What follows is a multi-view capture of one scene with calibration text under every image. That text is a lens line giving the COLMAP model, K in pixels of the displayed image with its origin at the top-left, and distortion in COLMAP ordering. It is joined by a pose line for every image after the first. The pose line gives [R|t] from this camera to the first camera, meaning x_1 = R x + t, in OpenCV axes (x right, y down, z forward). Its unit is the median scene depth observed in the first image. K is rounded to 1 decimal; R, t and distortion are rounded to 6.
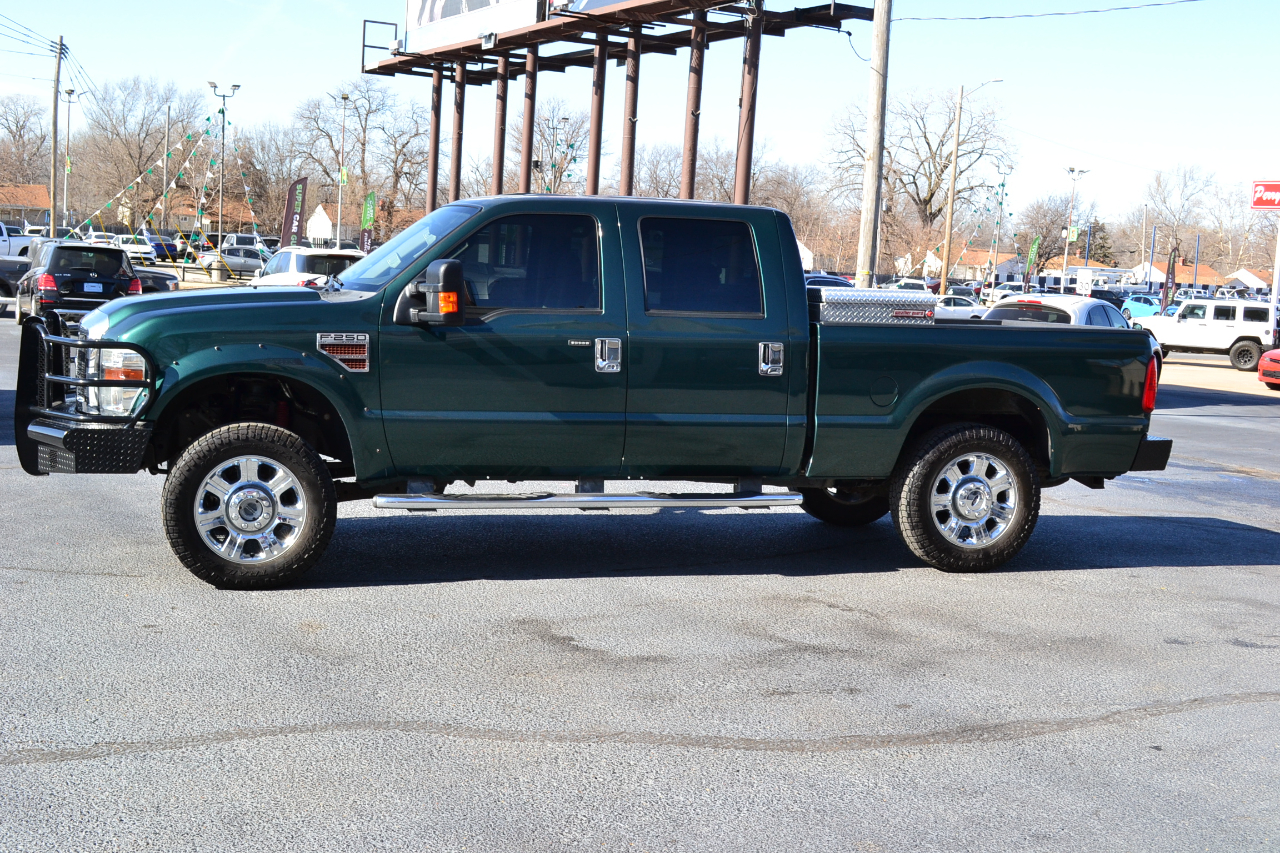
lens RADIAL K [[1572.2, 0, 630.9], [0, 1572.2, 425.1], [0, 0, 1]] dist [-0.041346, 0.000230]
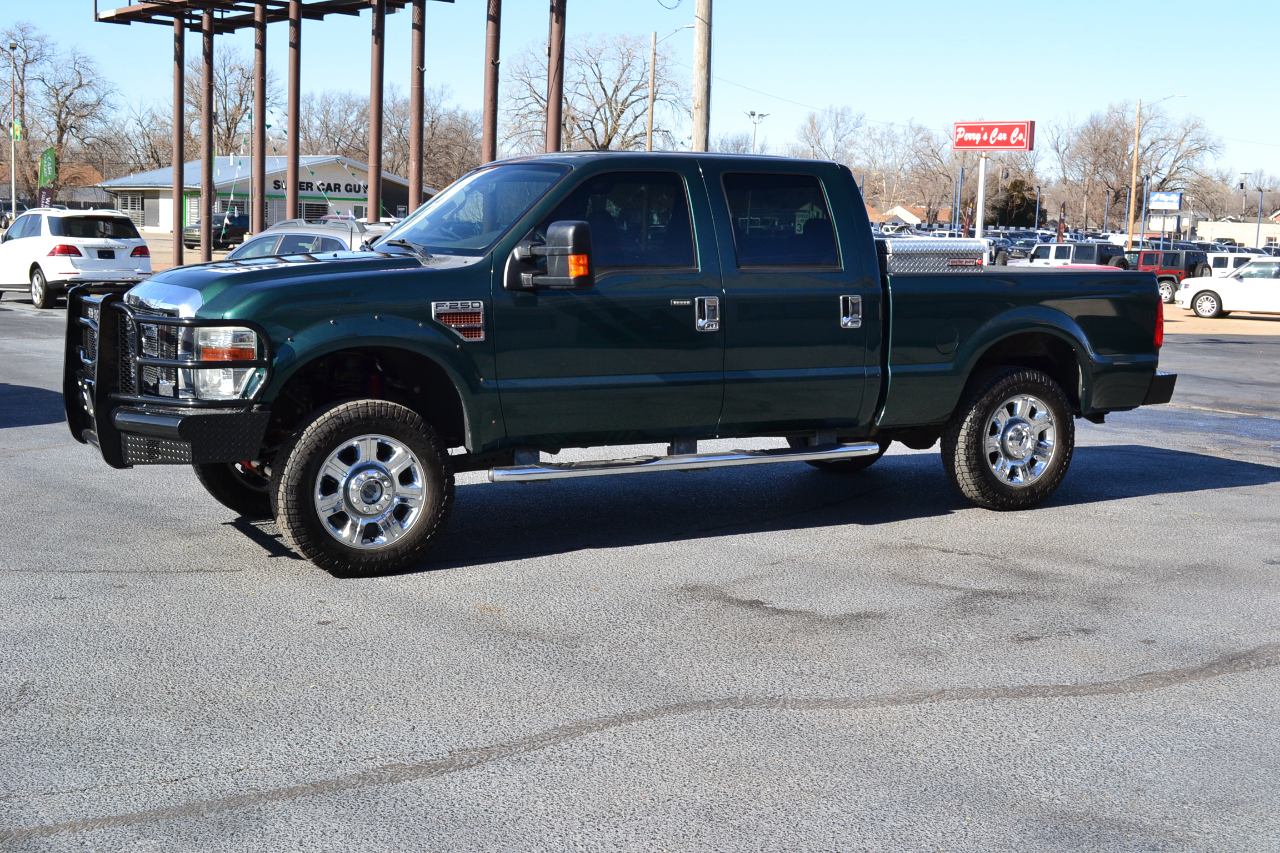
lens RADIAL K [[1572.2, 0, 630.9], [0, 1572.2, 425.1], [0, 0, 1]] dist [-0.041346, 0.000230]
pose [[0.977024, -0.051620, 0.206786, -0.248623], [0.044824, 0.998294, 0.037419, -0.012731], [-0.208364, -0.027291, 0.977670, 0.039435]]
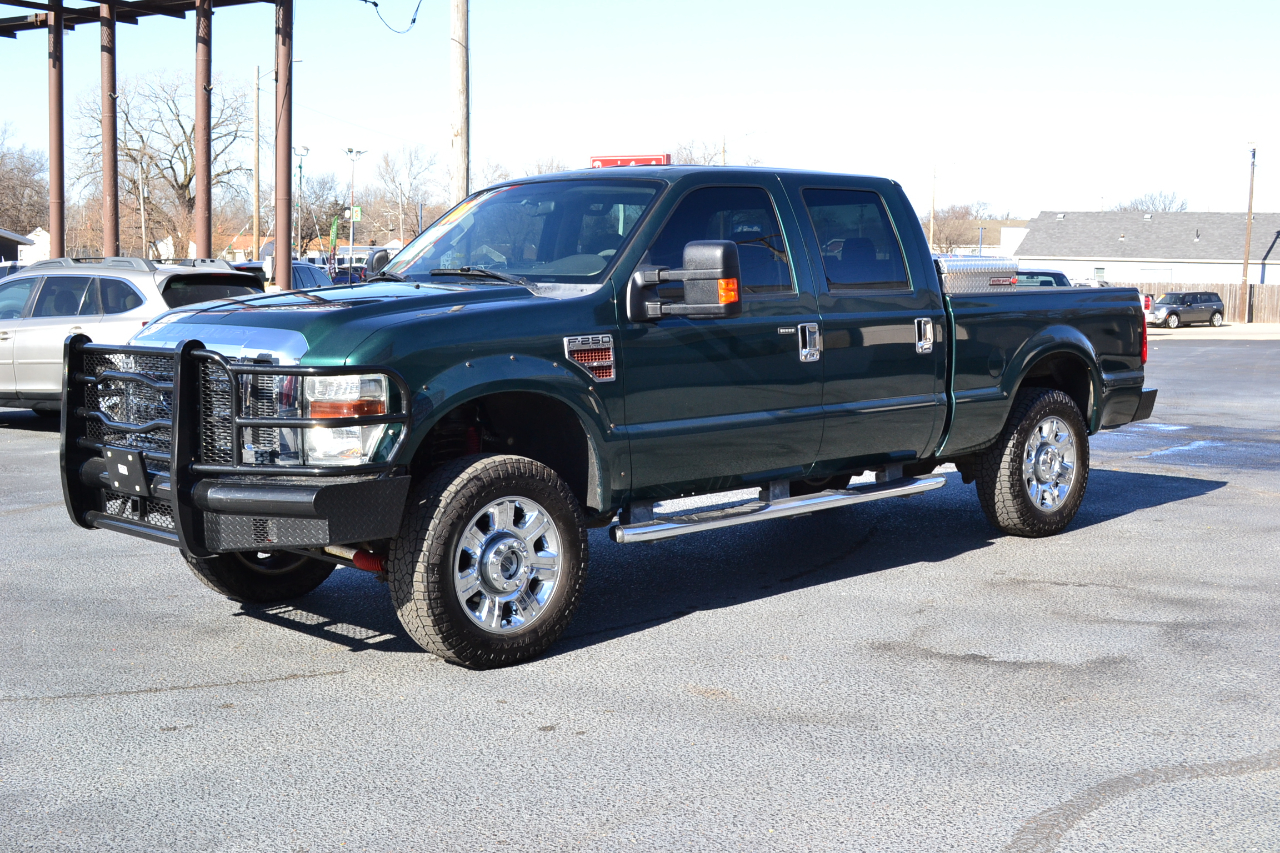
lens RADIAL K [[1572.2, 0, 630.9], [0, 1572.2, 425.1], [0, 0, 1]] dist [-0.041346, 0.000230]
pose [[0.883927, -0.091105, 0.458664, -0.480220], [0.086372, 0.995770, 0.031338, -0.031668], [-0.459579, 0.011915, 0.888057, 0.231772]]
